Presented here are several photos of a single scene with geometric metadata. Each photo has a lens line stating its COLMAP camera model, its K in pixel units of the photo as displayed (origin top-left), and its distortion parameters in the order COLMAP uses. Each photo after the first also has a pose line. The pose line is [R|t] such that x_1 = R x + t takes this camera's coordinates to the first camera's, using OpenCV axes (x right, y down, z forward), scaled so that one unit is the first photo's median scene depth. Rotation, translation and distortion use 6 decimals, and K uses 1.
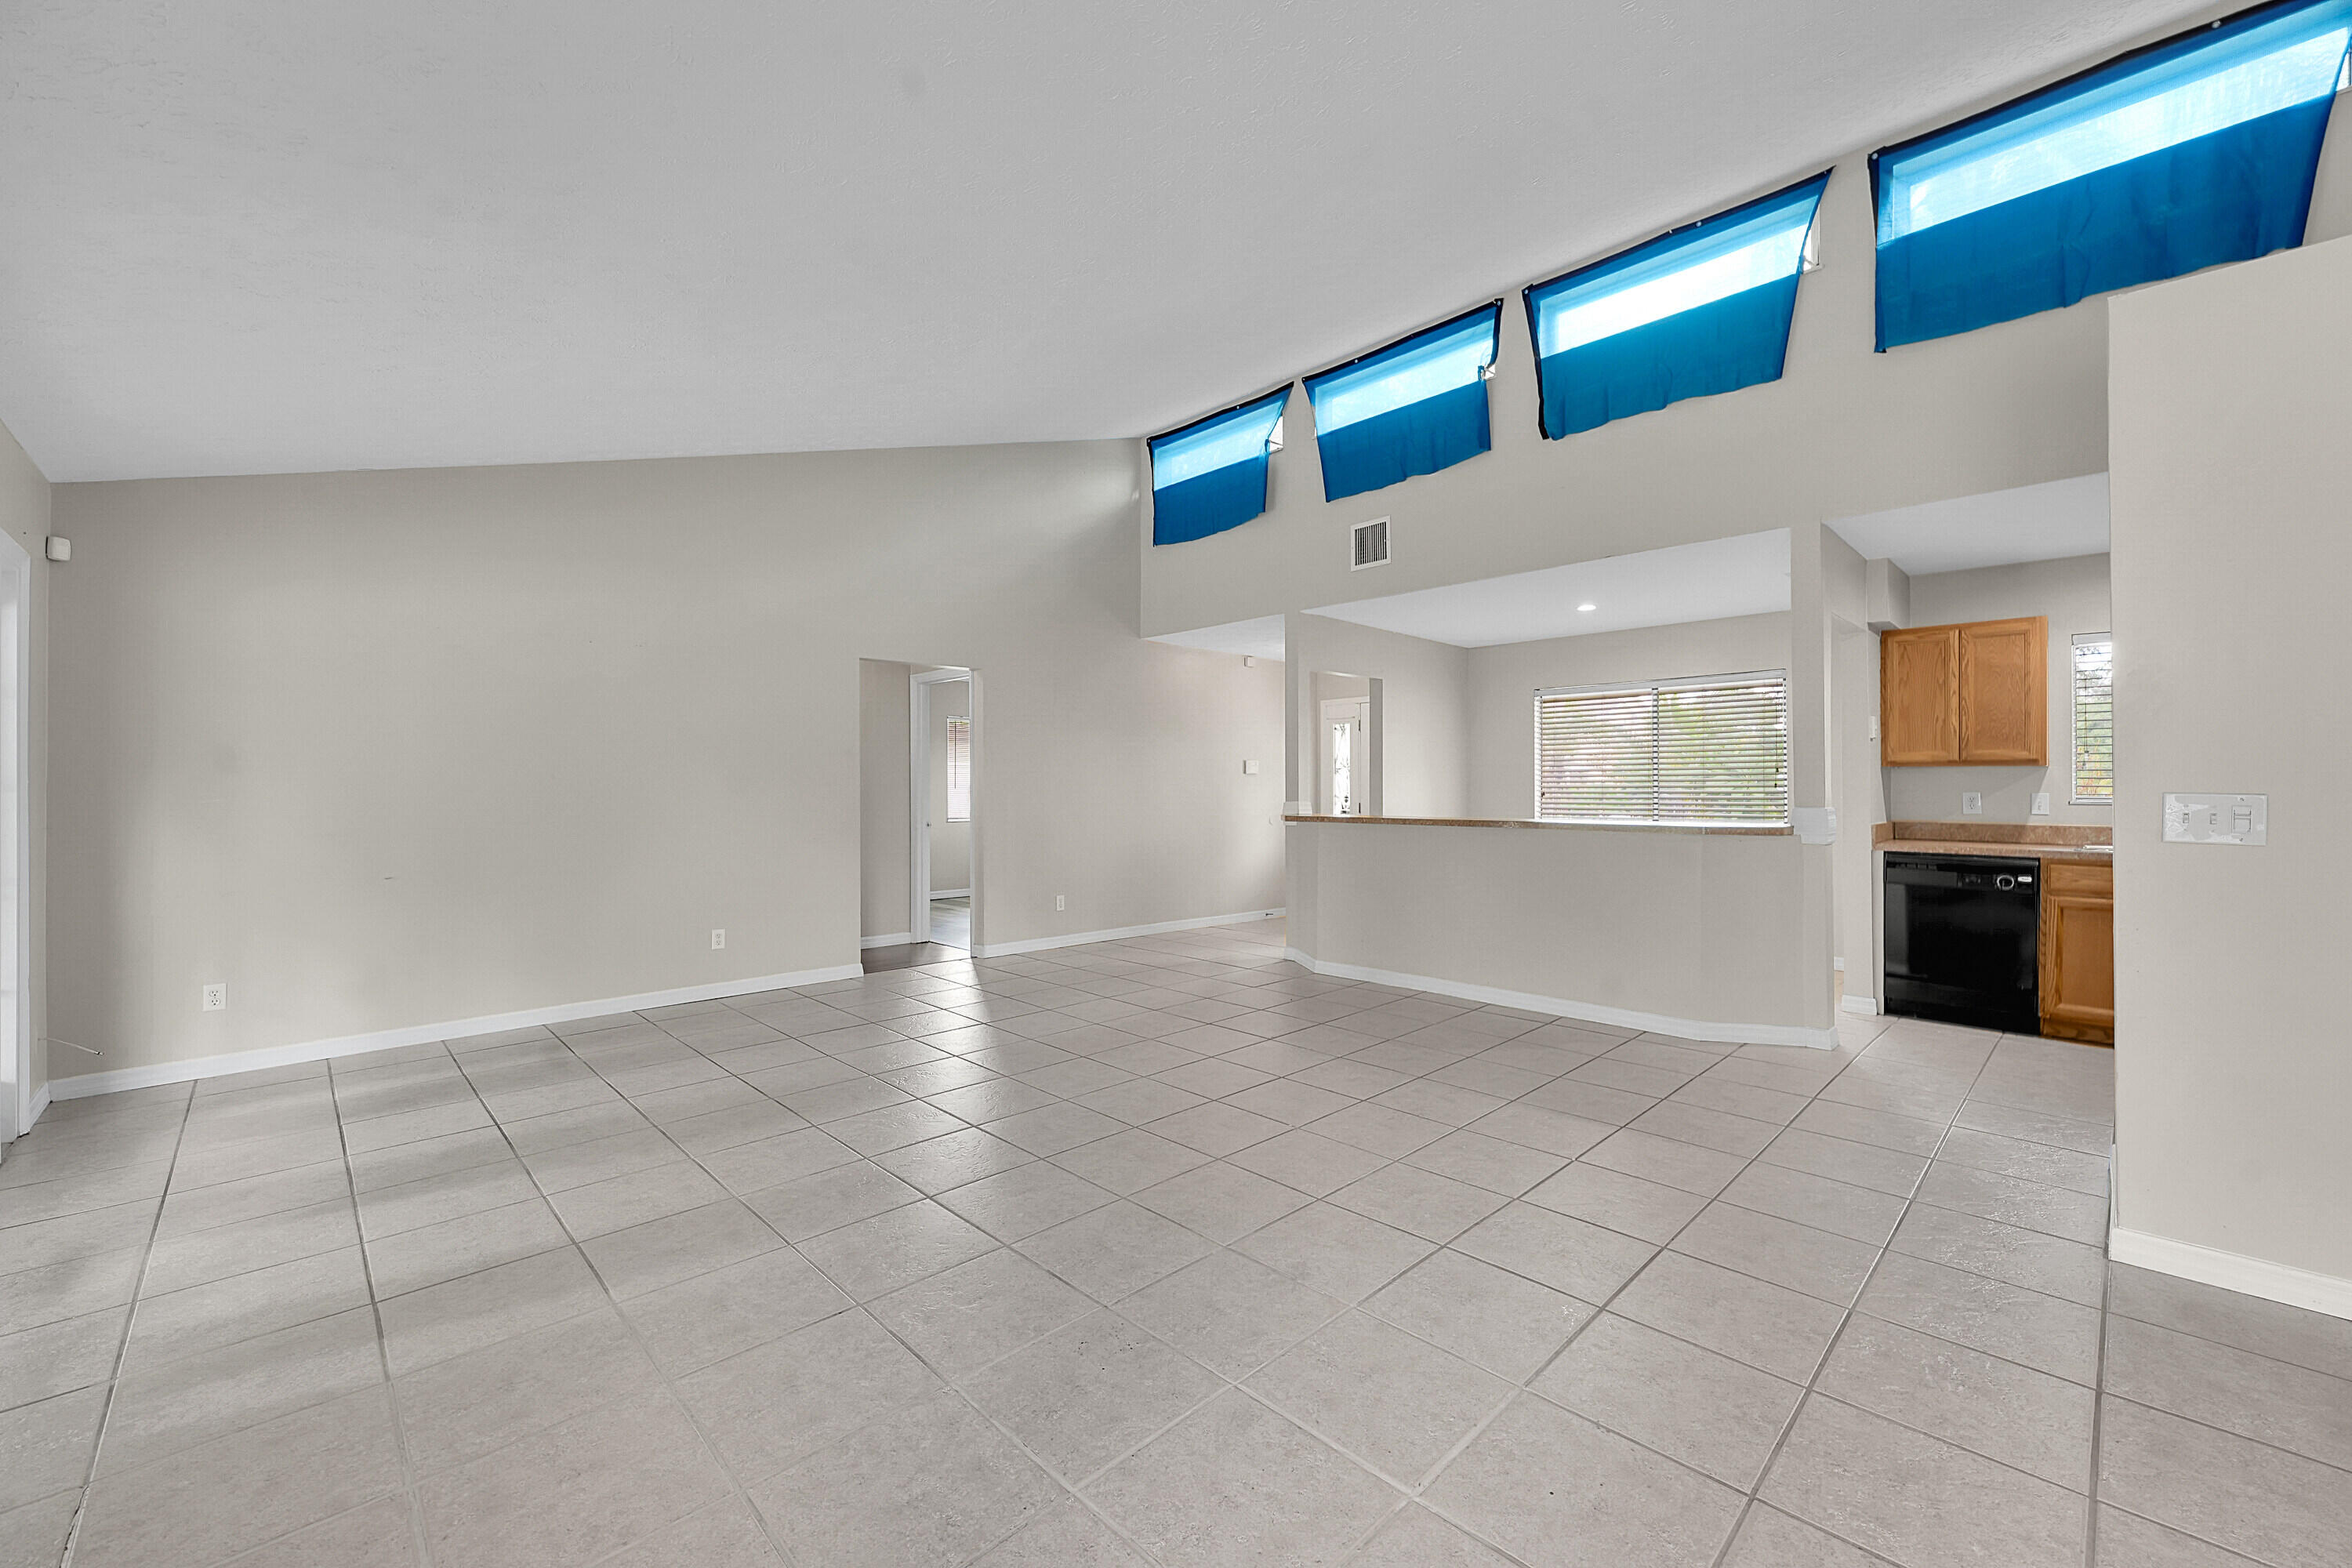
lens RADIAL K [[930.2, 0, 1182.0], [0, 930.2, 786.0], [0, 0, 1]] dist [-0.002292, -0.000490]
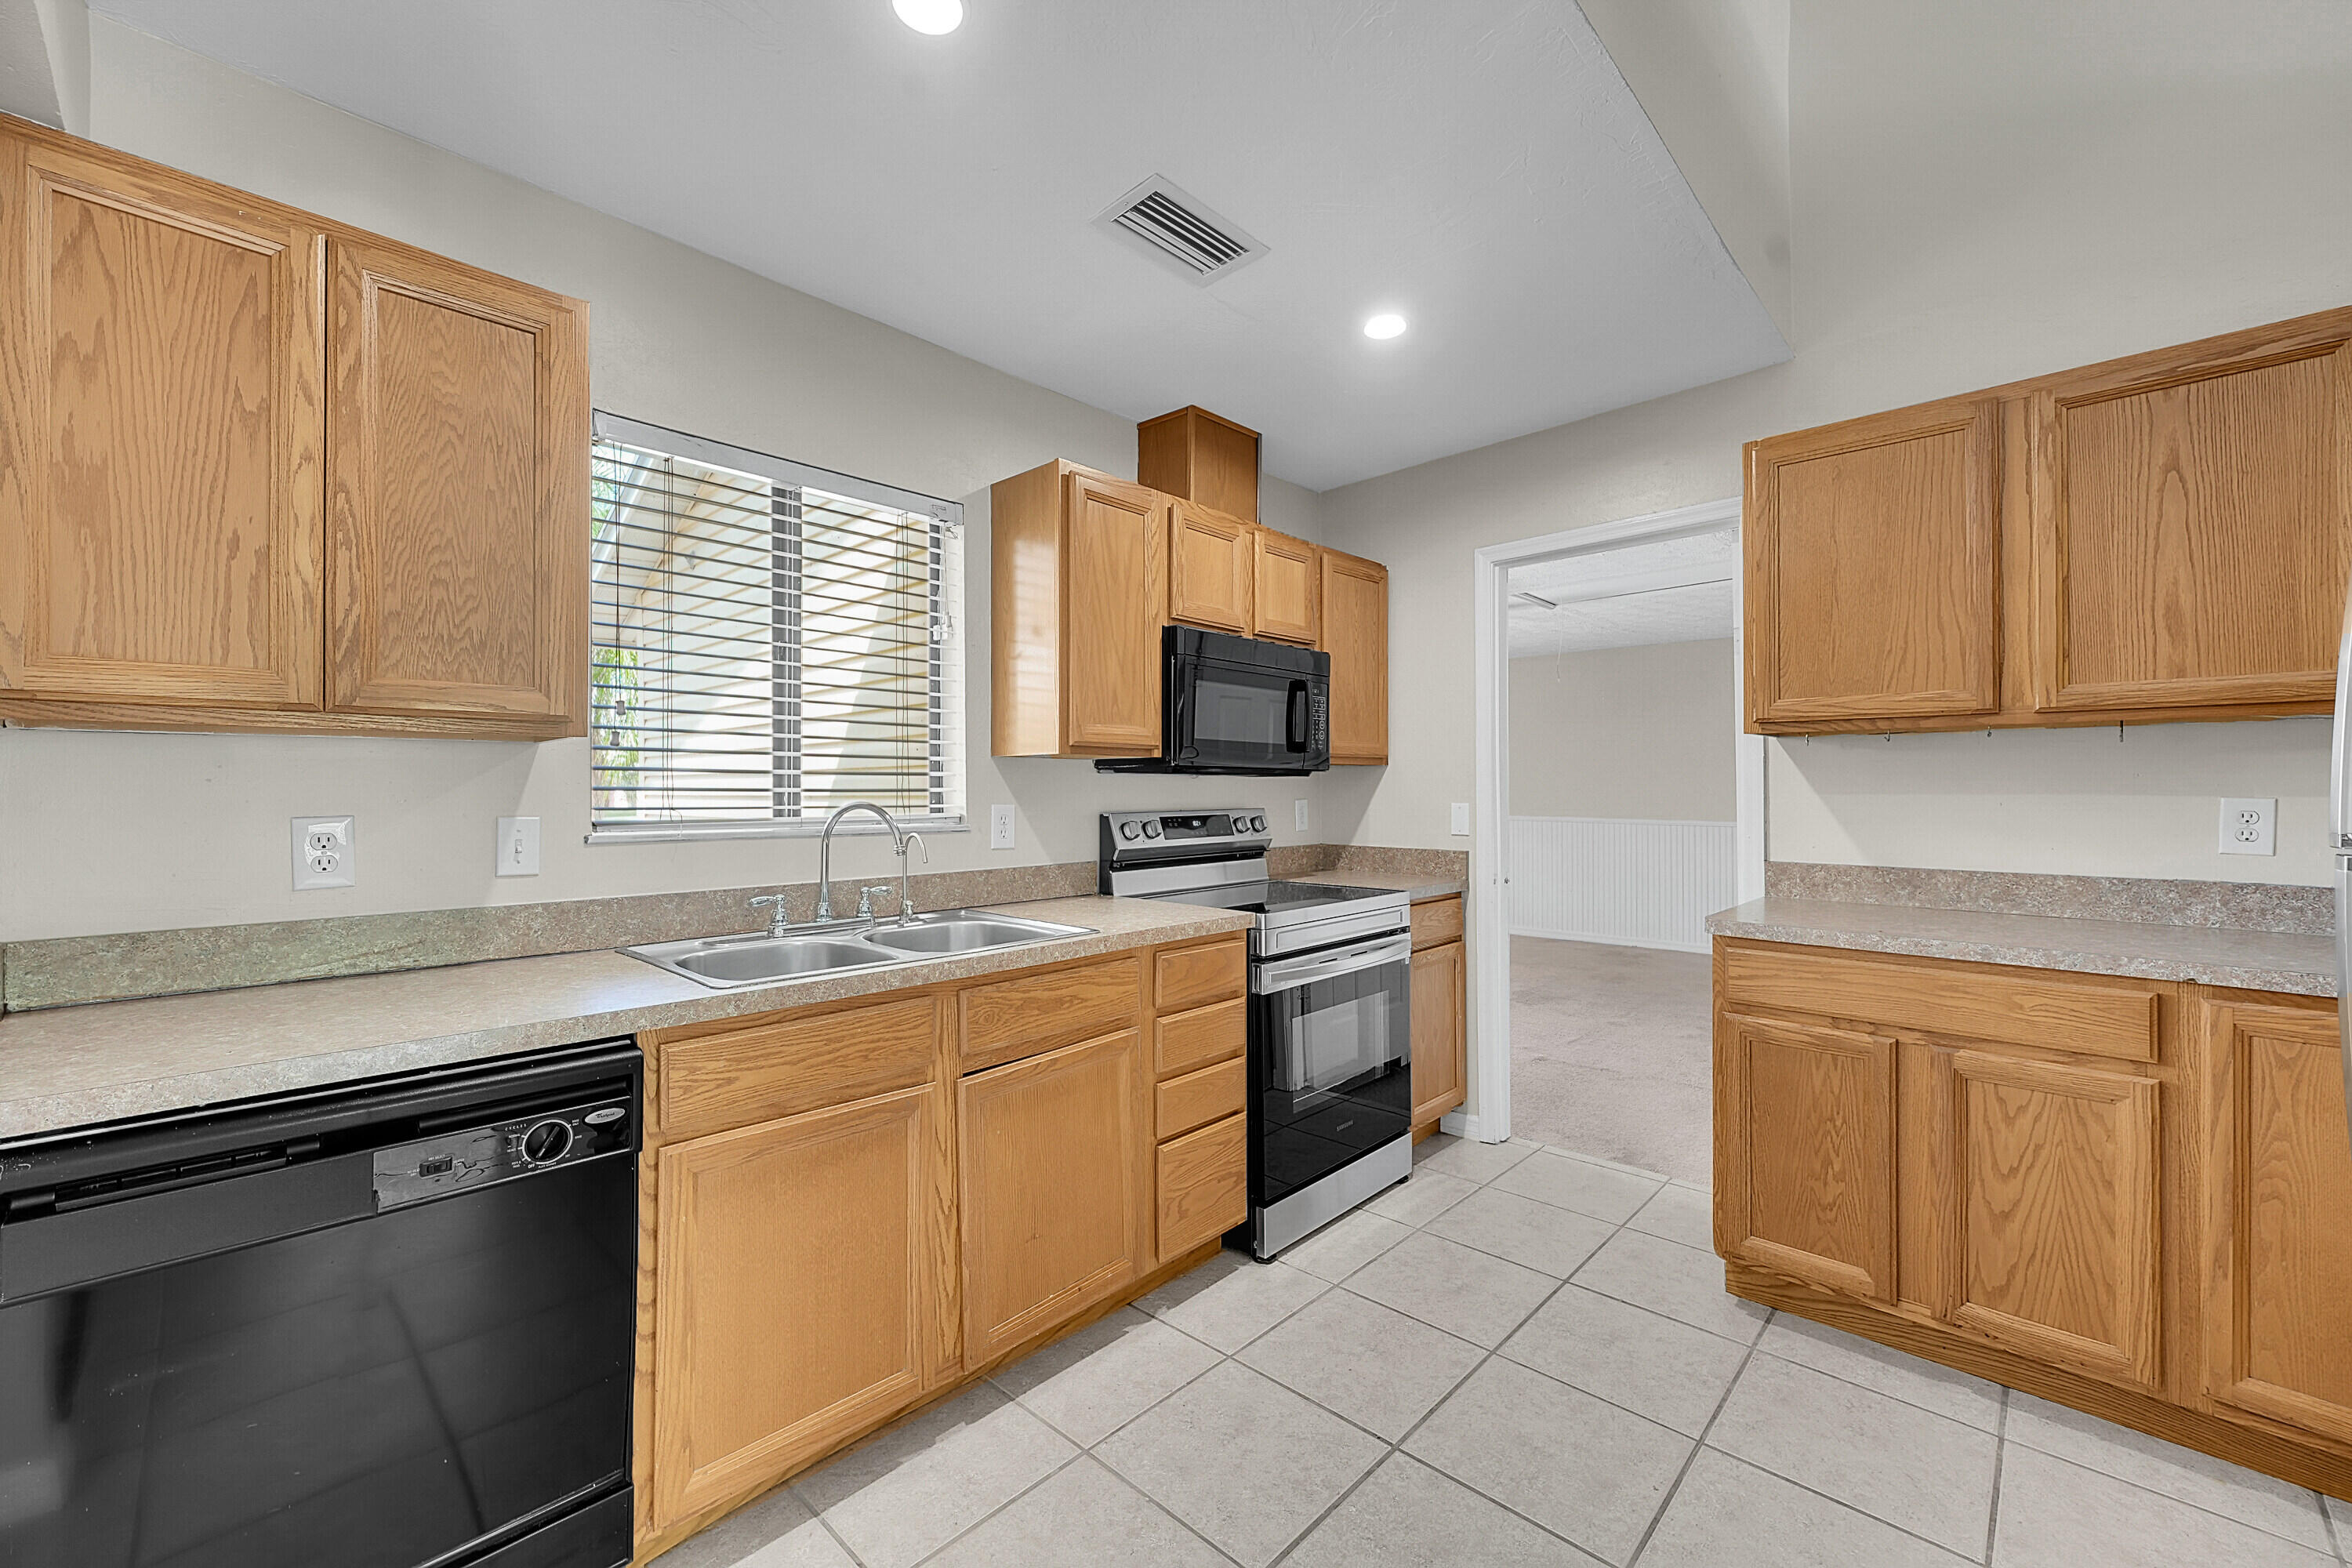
lens RADIAL K [[930.2, 0, 1180.0], [0, 930.2, 778.6], [0, 0, 1]] dist [-0.002292, -0.000490]
pose [[-0.038339, 0.009491, 0.999220, 0.552846], [-0.001830, 0.999953, -0.009568, -0.003724], [-0.999263, -0.002195, -0.038320, 0.756746]]
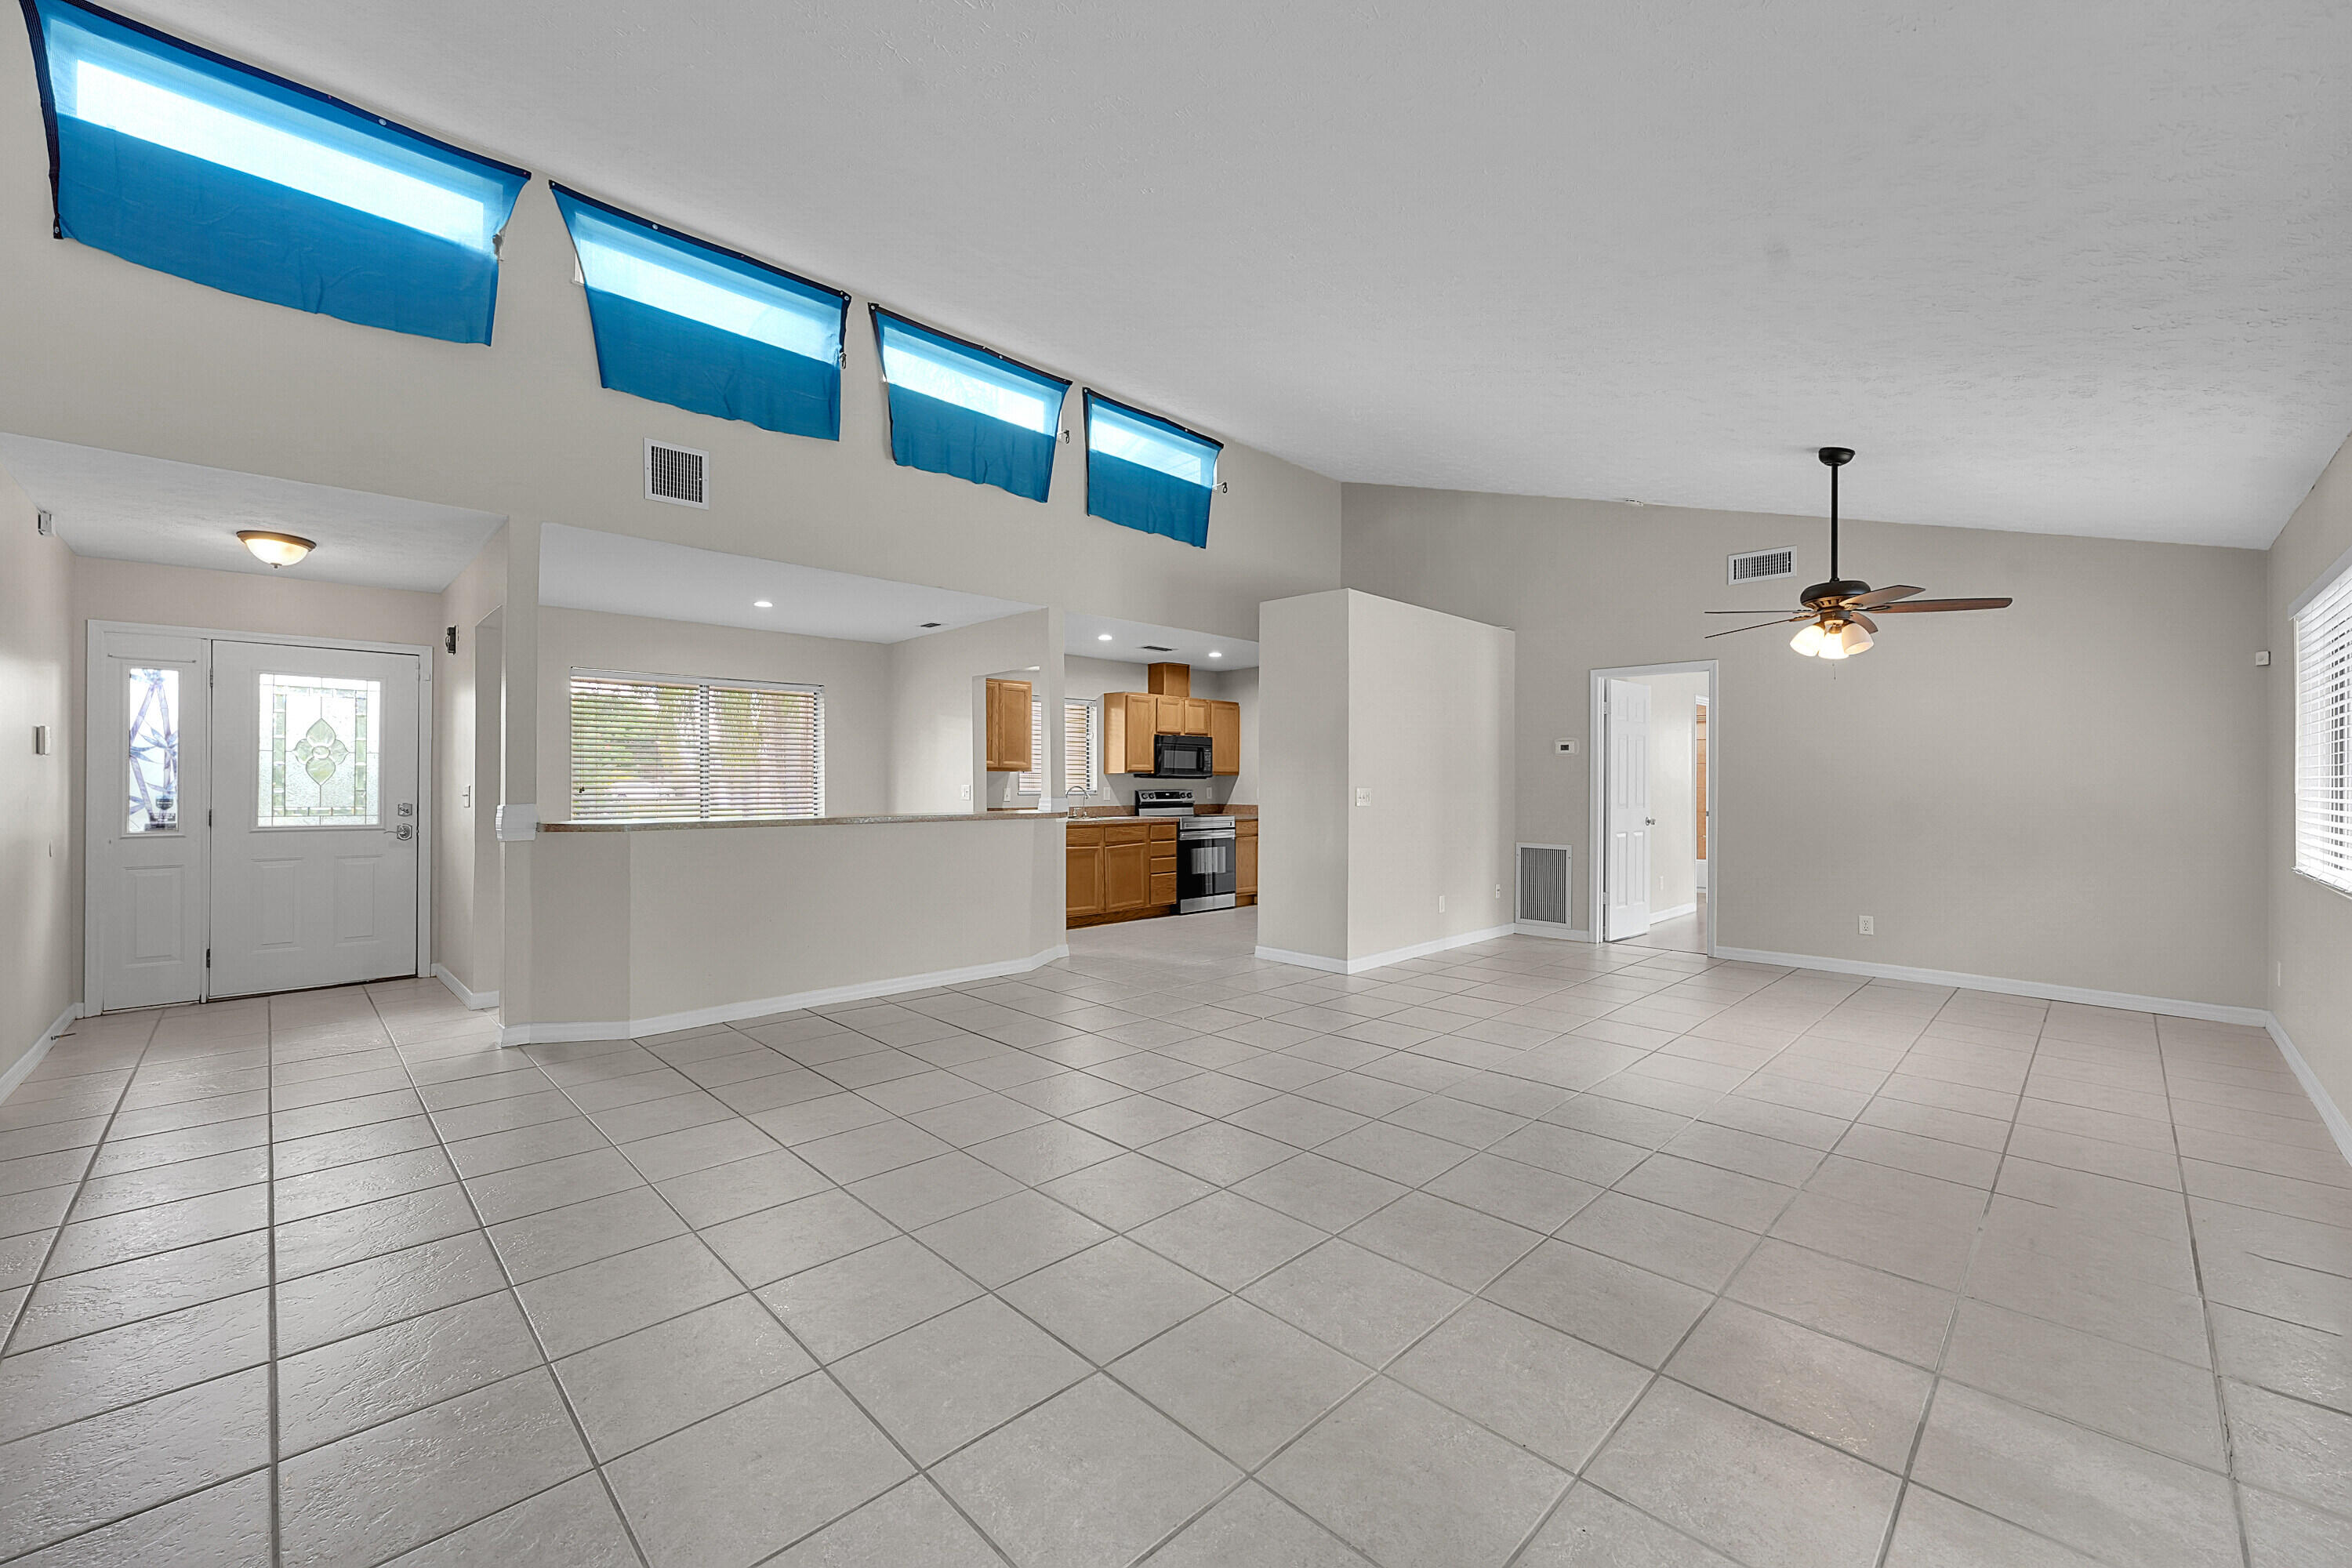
lens RADIAL K [[930.2, 0, 1179.2], [0, 930.2, 783.1], [0, 0, 1]] dist [-0.002292, -0.000490]
pose [[-0.007191, 0.002389, 0.999971, -0.720237], [-0.003898, 0.999989, -0.002417, 0.001735], [-0.999967, -0.003916, -0.007182, 0.710477]]
